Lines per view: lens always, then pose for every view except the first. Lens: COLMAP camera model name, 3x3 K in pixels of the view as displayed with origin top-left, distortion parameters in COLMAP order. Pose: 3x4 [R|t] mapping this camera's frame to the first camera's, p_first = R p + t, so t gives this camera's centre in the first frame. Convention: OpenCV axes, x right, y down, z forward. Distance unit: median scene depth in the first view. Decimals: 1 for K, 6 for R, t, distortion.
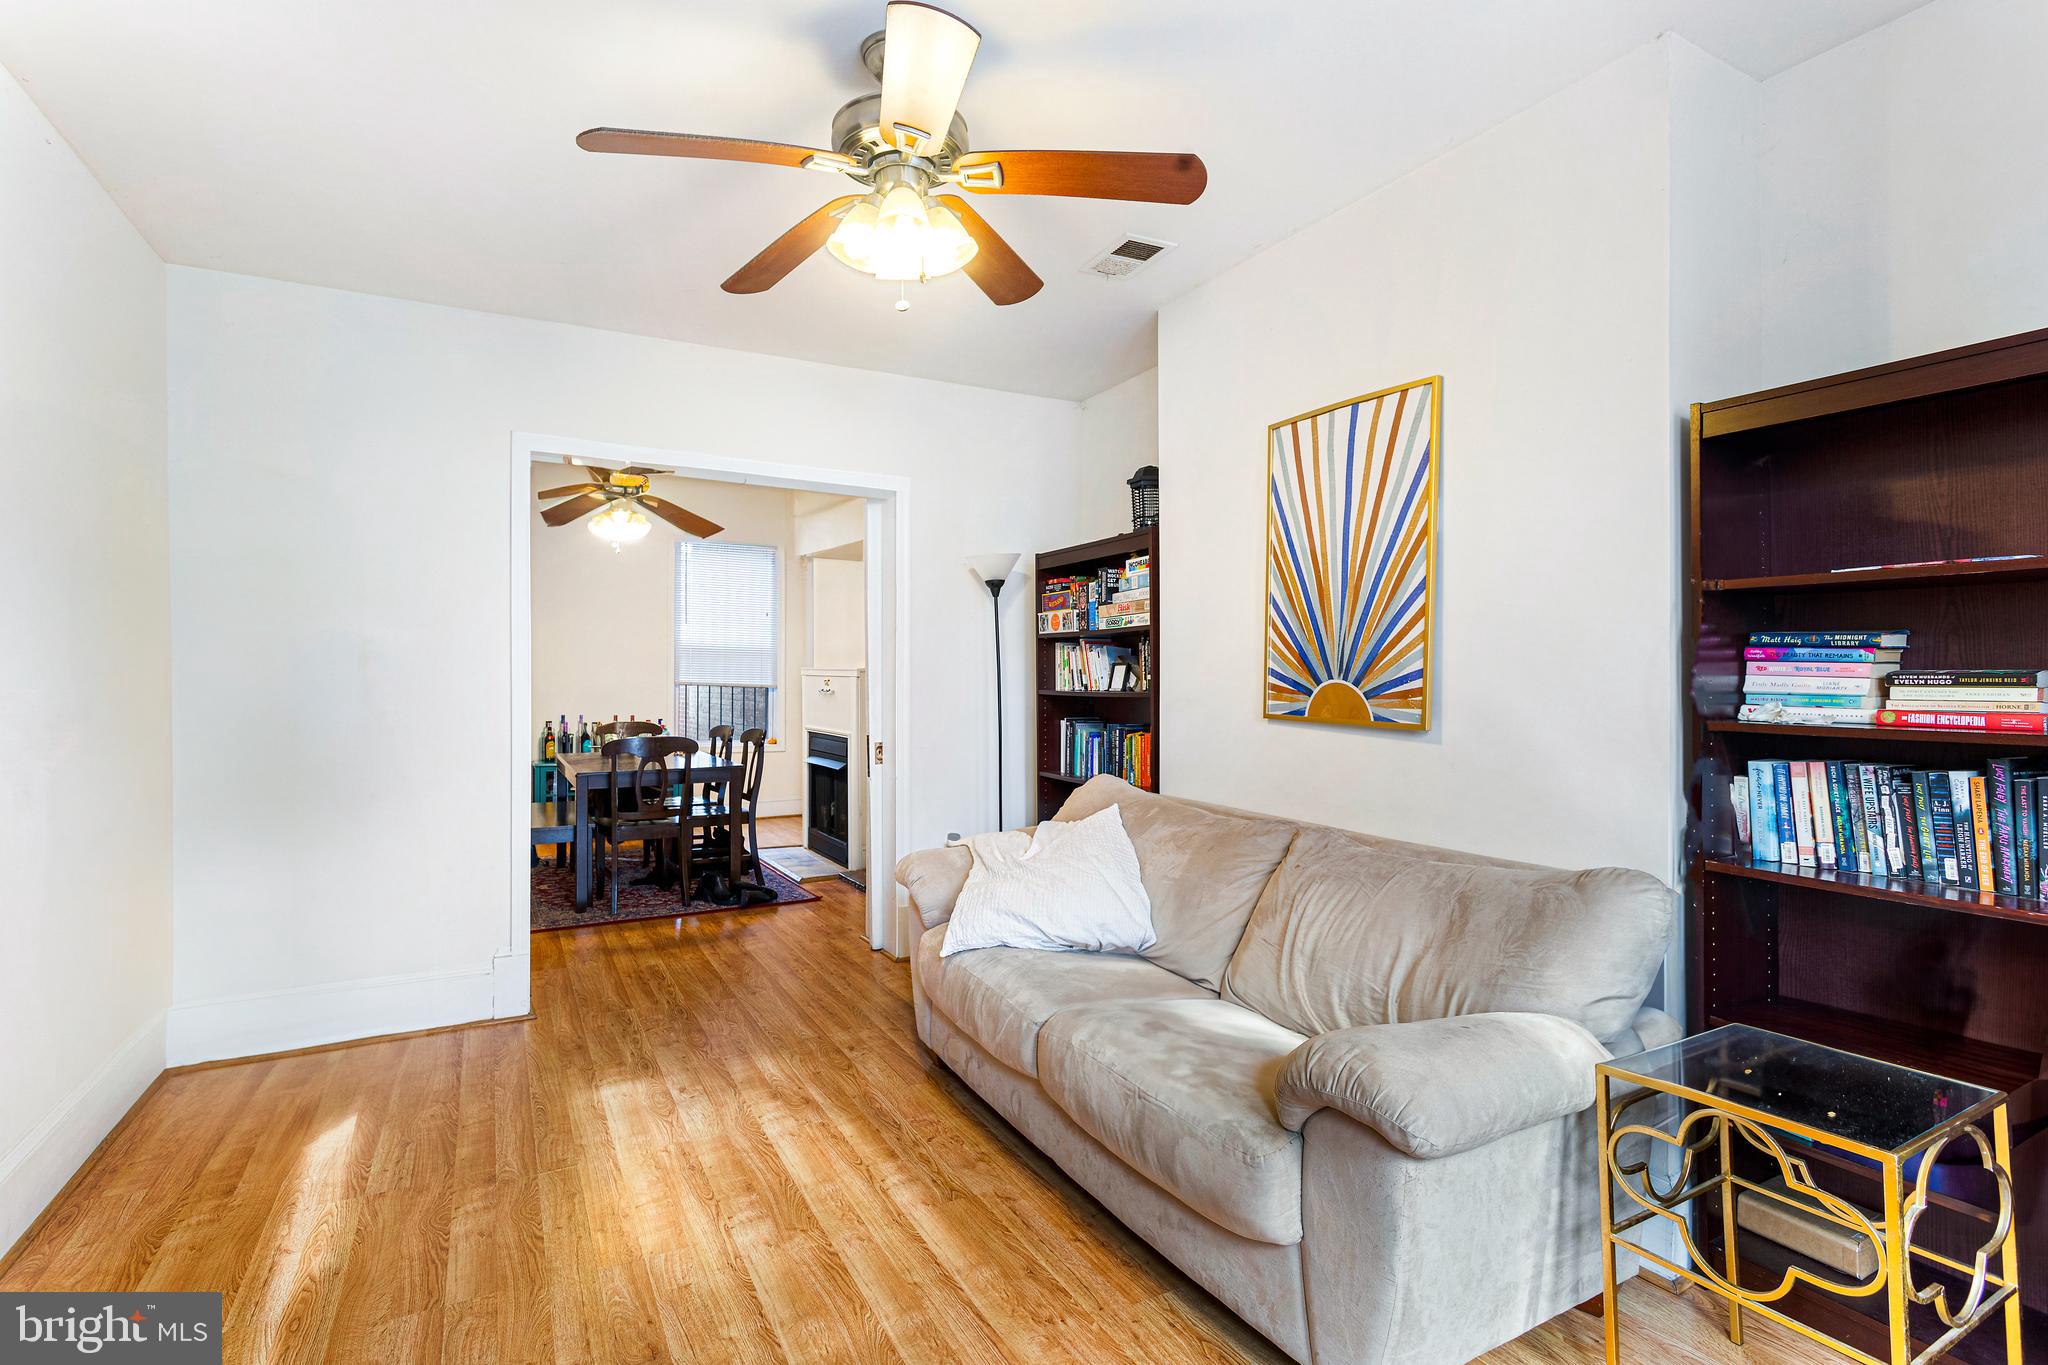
lens RADIAL K [[958.3, 0, 1023.0], [0, 958.3, 673.9], [0, 0, 1]] dist [-0.000665, 0.000086]
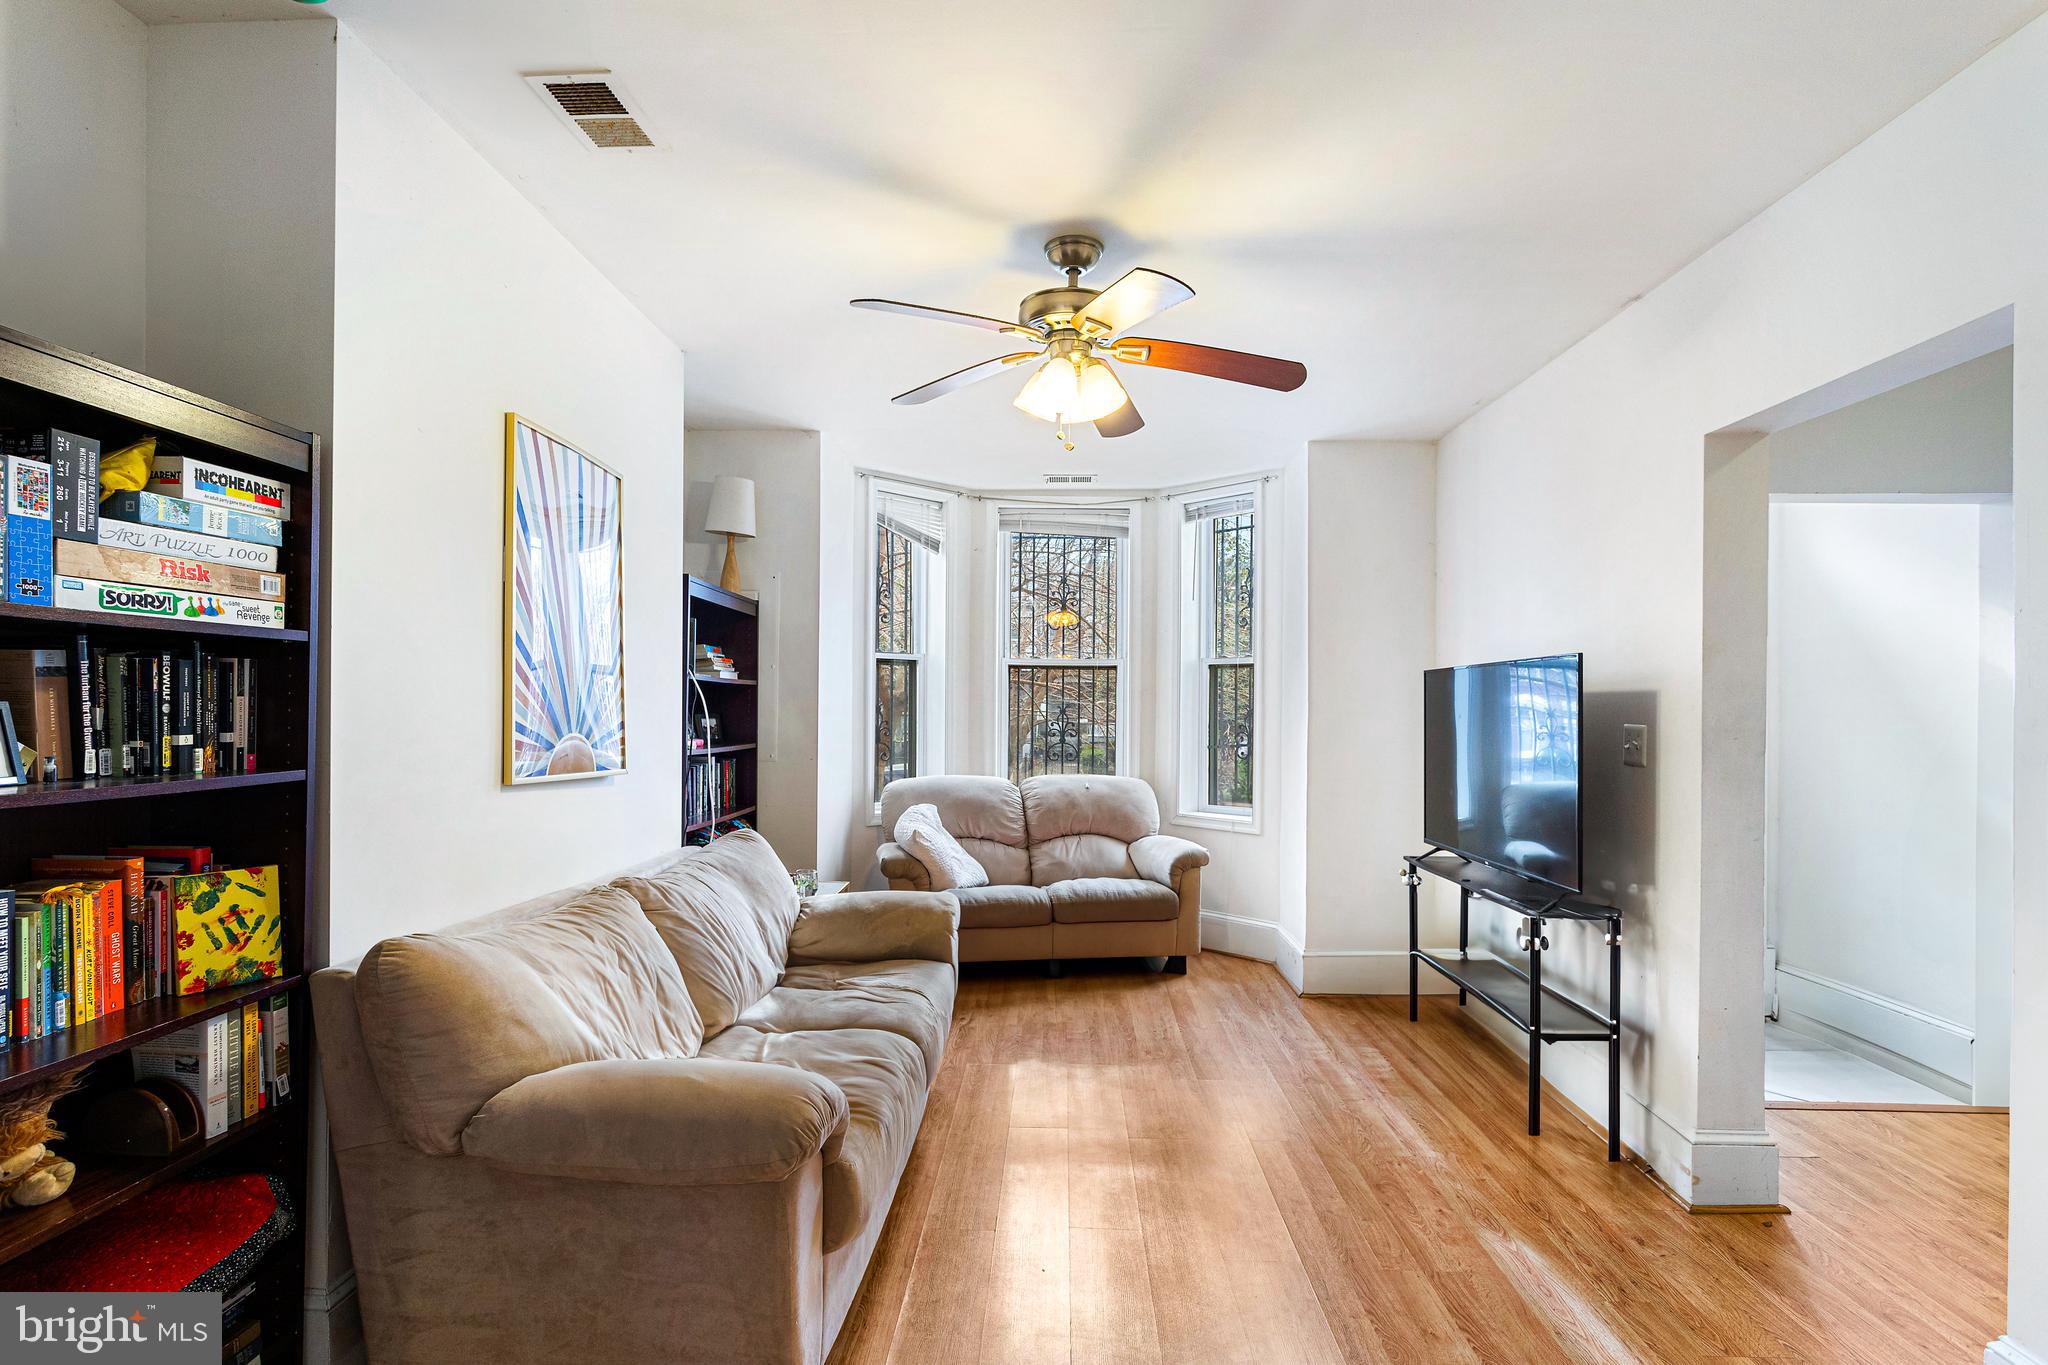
lens RADIAL K [[1012.1, 0, 1021.6], [0, 1012.1, 705.0], [0, 0, 1]] dist [-0.001348, -0.000121]
pose [[-0.853790, -0.003478, 0.520607, -0.534732], [-0.010071, 0.999901, -0.009836, -0.014570], [-0.520521, -0.013641, -0.853740, 1.491376]]
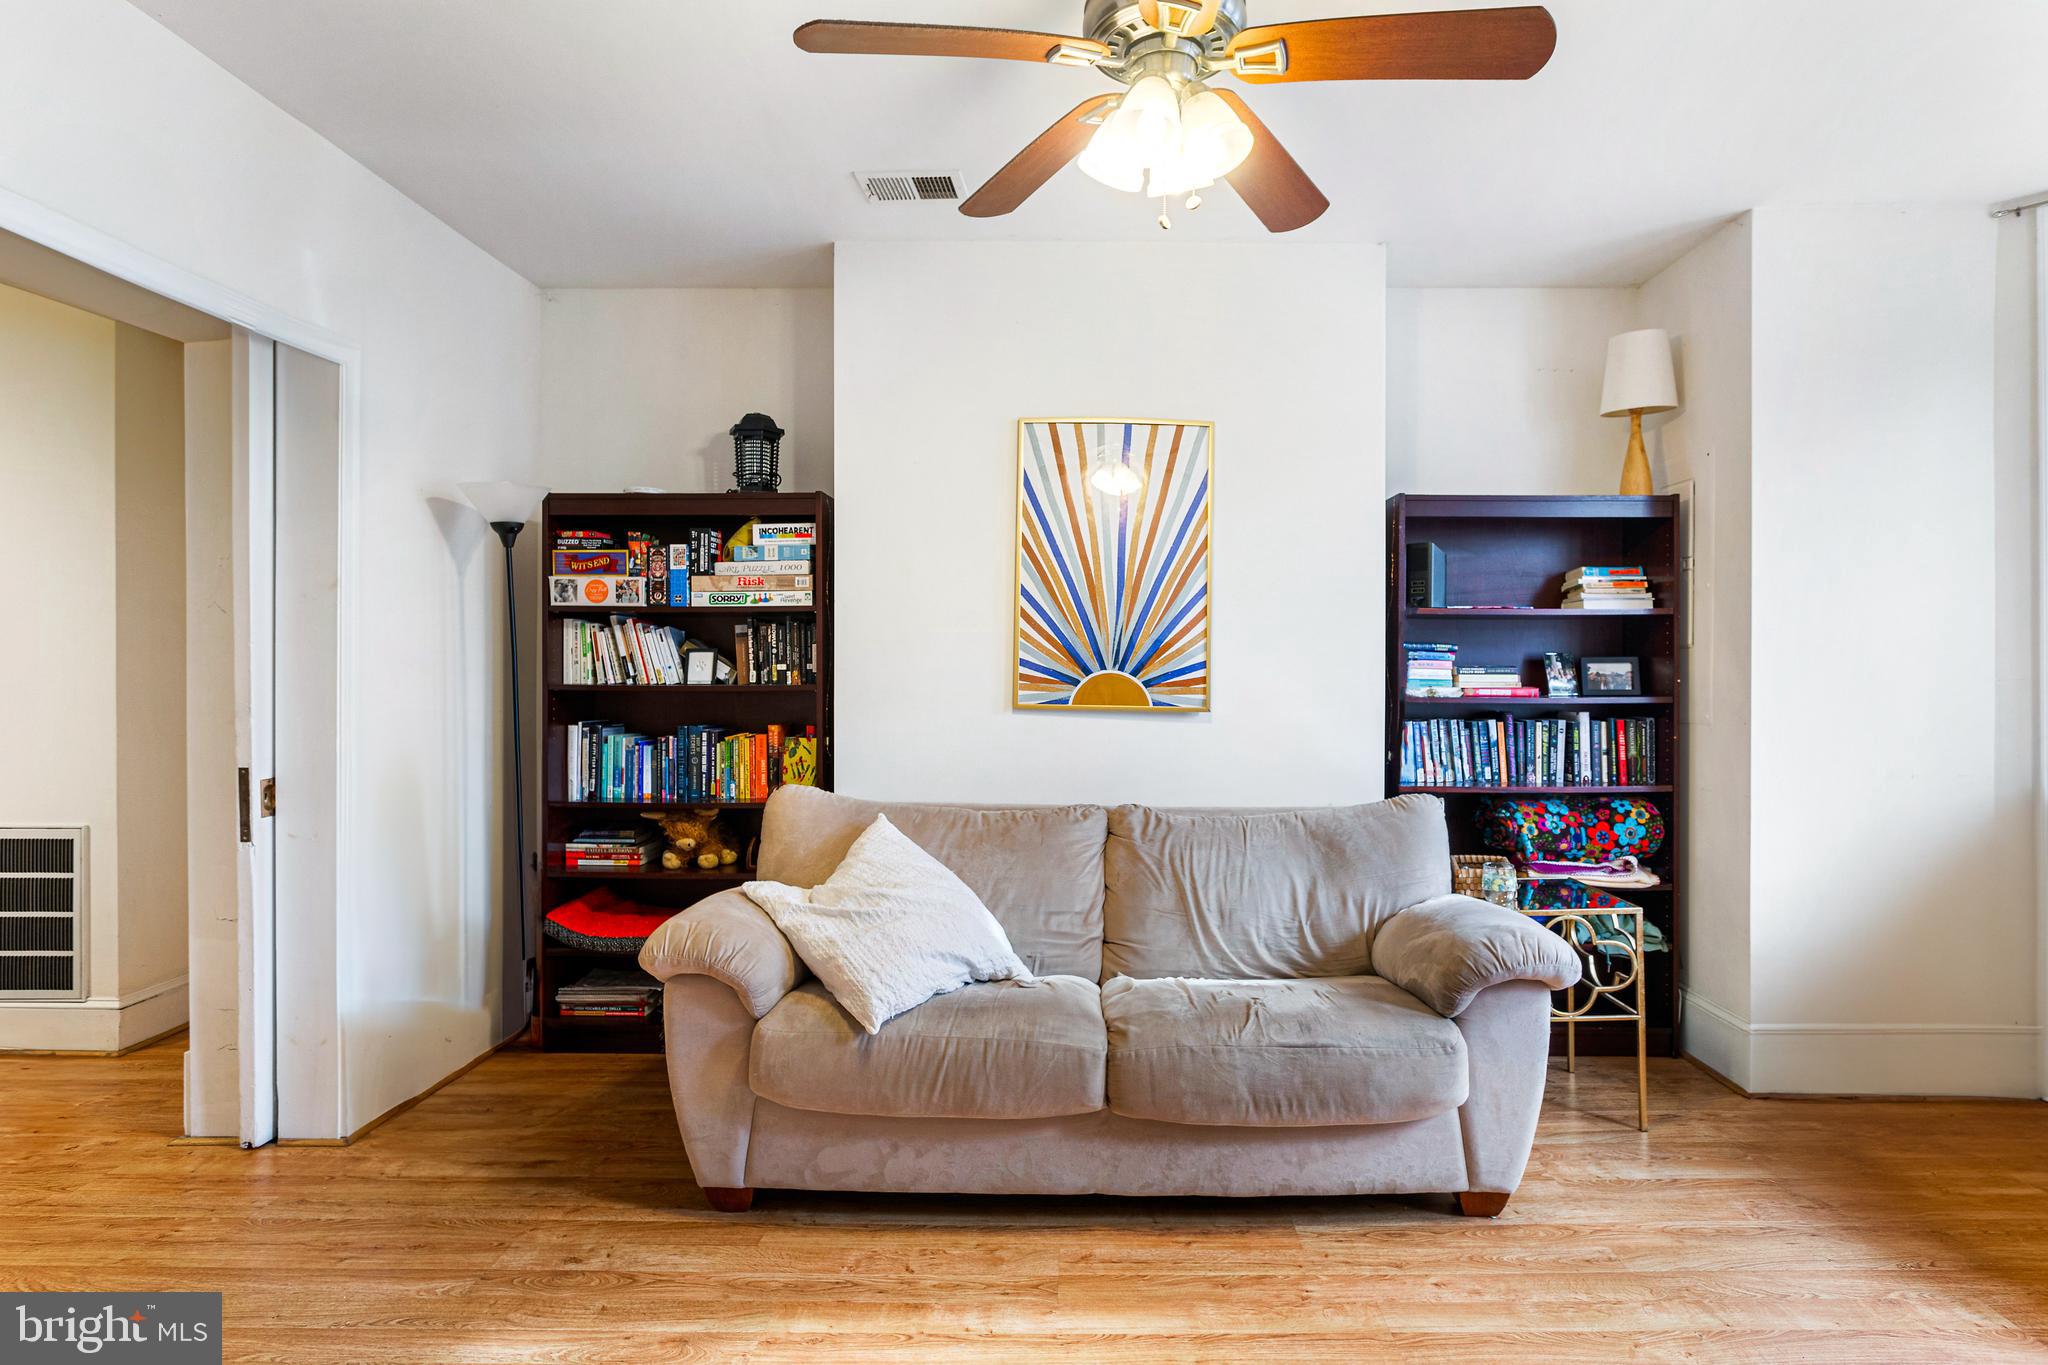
lens RADIAL K [[1003.0, 0, 1055.1], [0, 1003.0, 675.7], [0, 0, 1]] dist [0.000602, 0.000738]
pose [[0.493772, -0.005073, 0.869577, -0.644465], [-0.005886, 0.999941, 0.009176, 0.002016], [-0.869572, -0.009649, 0.493712, 0.444204]]
